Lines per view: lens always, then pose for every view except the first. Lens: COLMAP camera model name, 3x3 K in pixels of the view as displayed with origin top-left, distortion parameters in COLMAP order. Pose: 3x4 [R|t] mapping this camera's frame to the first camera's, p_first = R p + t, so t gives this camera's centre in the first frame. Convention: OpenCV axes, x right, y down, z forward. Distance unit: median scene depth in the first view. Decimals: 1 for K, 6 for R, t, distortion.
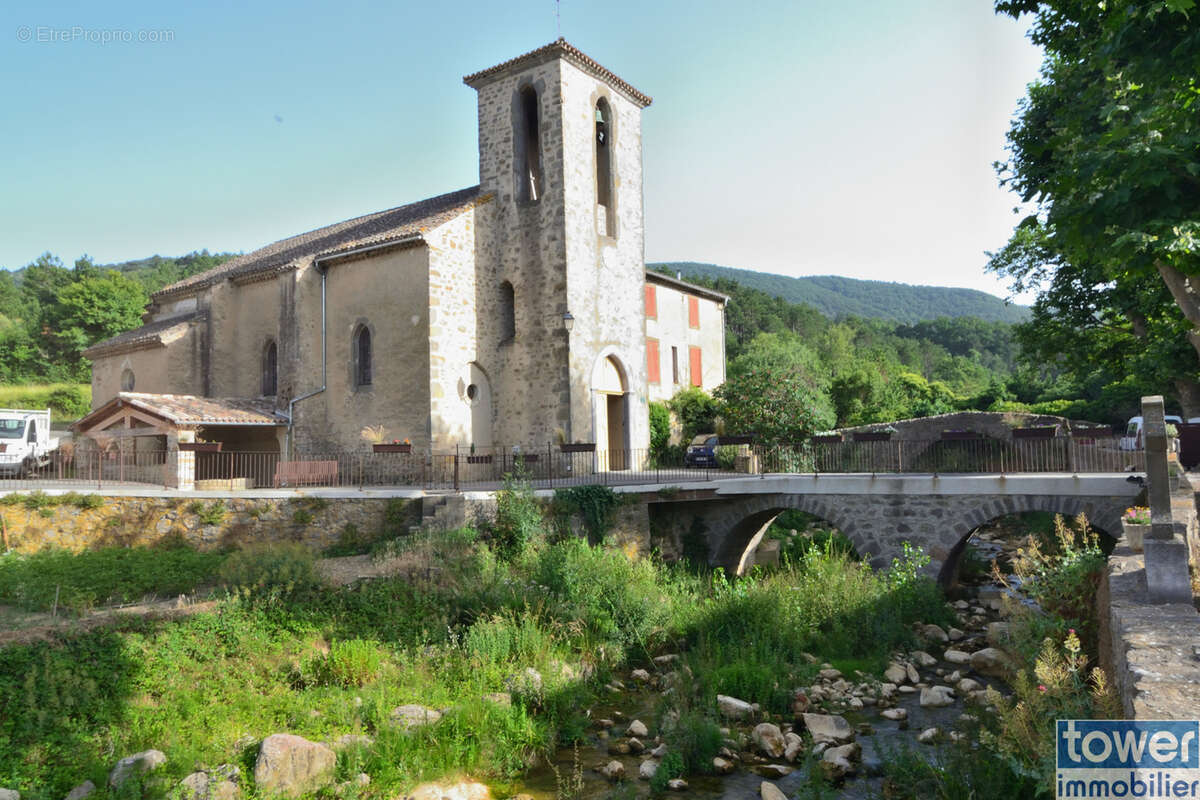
lens RADIAL K [[861.5, 0, 600.0], [0, 861.5, 400.0], [0, 0, 1]] dist [-0.005498, -0.001893]
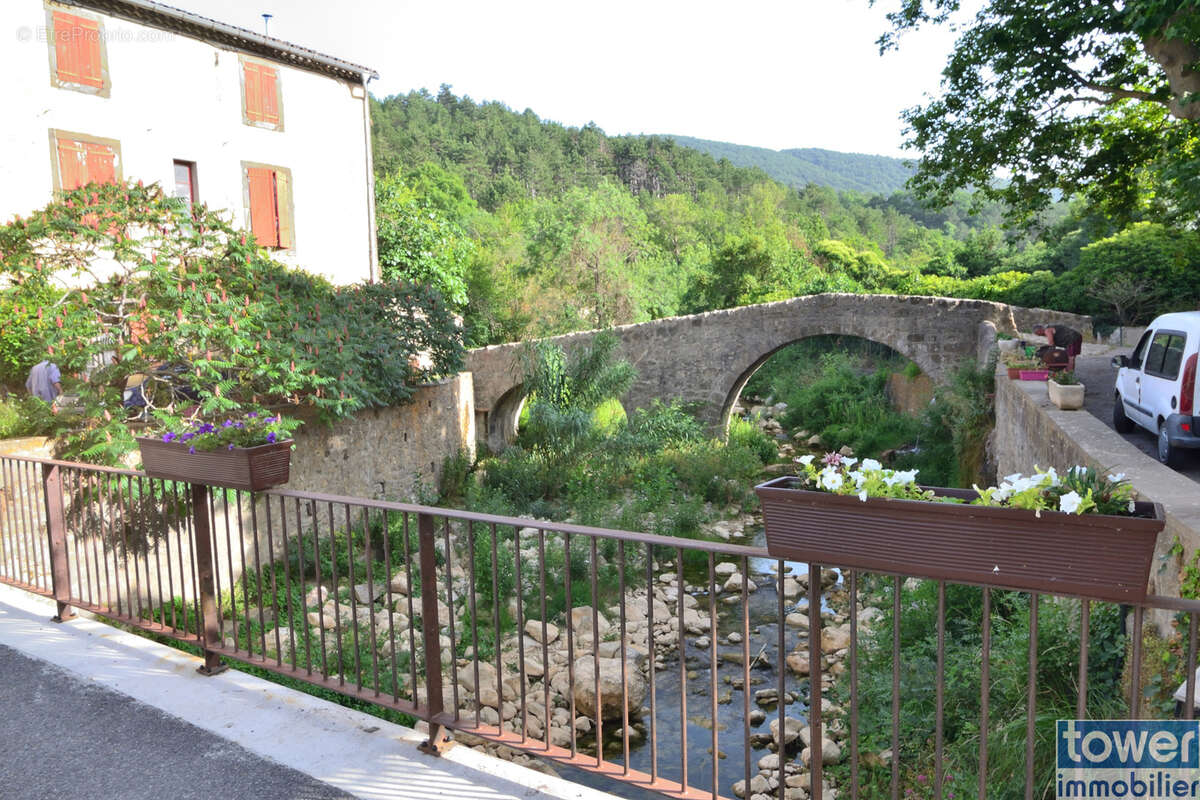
lens RADIAL K [[861.5, 0, 600.0], [0, 861.5, 400.0], [0, 0, 1]] dist [-0.005498, -0.001893]
pose [[0.999730, -0.011225, 0.020363, 0.147870], [0.008315, 0.990430, 0.137764, 0.002215], [-0.021714, -0.137557, 0.990256, 0.251523]]
